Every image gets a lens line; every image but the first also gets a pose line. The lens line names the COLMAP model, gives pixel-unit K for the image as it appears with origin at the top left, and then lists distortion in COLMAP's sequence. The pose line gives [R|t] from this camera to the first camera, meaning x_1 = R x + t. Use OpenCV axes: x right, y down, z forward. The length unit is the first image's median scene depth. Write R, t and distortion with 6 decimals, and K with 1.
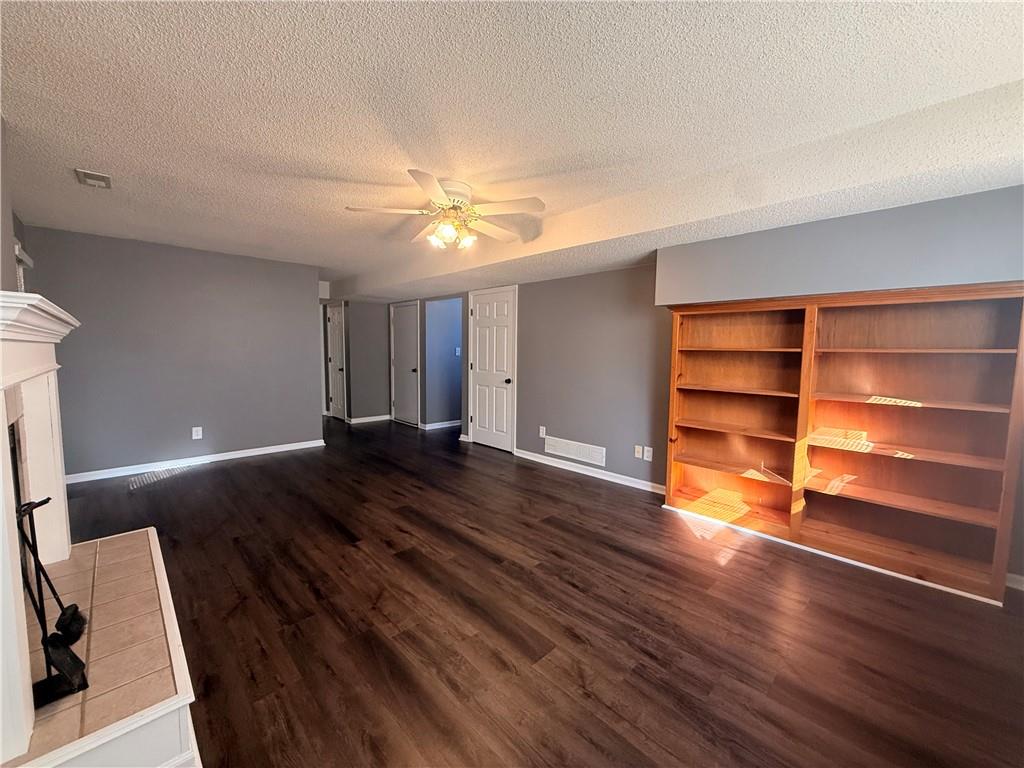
lens RADIAL K [[411.0, 0, 510.9], [0, 411.0, 382.1], [0, 0, 1]] dist [0.001984, 0.000401]
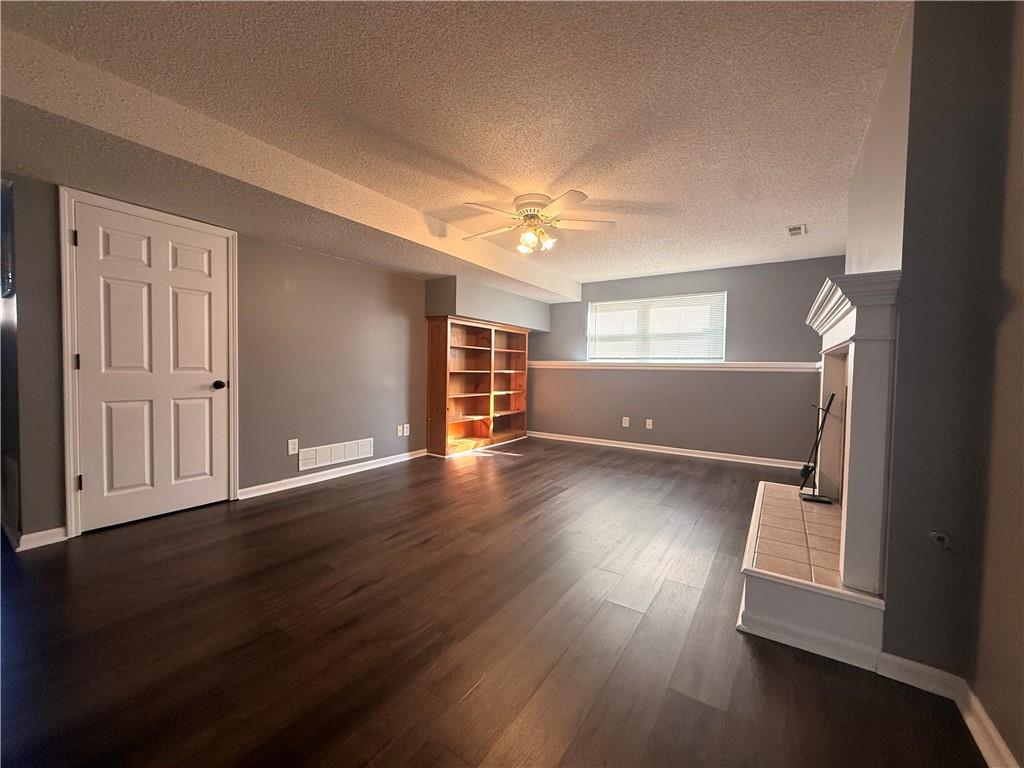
lens RADIAL K [[411.0, 0, 512.4], [0, 411.0, 384.8], [0, 0, 1]] dist [0.001984, 0.000401]
pose [[-0.221403, -0.055794, 0.973585, -0.755951], [0.056056, 0.995983, 0.069825, -0.022411], [-0.973570, 0.070035, -0.217386, 0.782203]]
